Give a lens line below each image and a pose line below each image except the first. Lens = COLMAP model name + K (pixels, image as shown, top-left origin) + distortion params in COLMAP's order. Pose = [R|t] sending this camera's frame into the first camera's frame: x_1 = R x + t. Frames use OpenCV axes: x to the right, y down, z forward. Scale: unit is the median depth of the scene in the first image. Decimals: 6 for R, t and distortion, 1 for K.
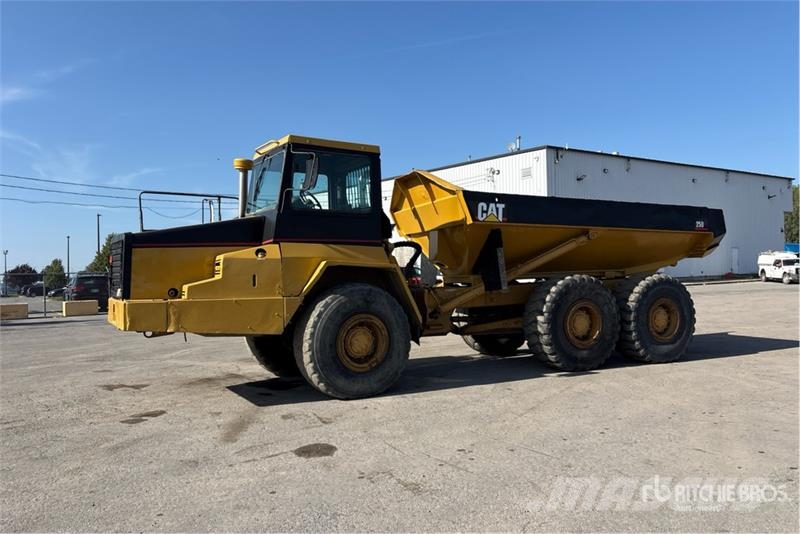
lens RADIAL K [[638.0, 0, 396.8], [0, 638.0, 266.0], [0, 0, 1]] dist [0.031383, -0.009823]
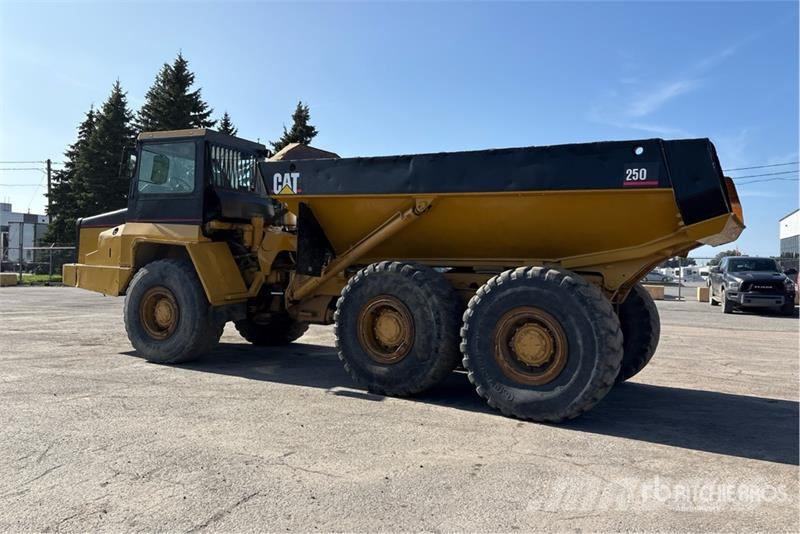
lens RADIAL K [[638.0, 0, 399.7], [0, 638.0, 264.3], [0, 0, 1]] dist [0.031383, -0.009823]
pose [[0.534576, 0.037833, -0.844273, 0.962430], [-0.021323, 0.999283, 0.031278, -0.005793], [0.844851, 0.001282, 0.535000, 0.671885]]
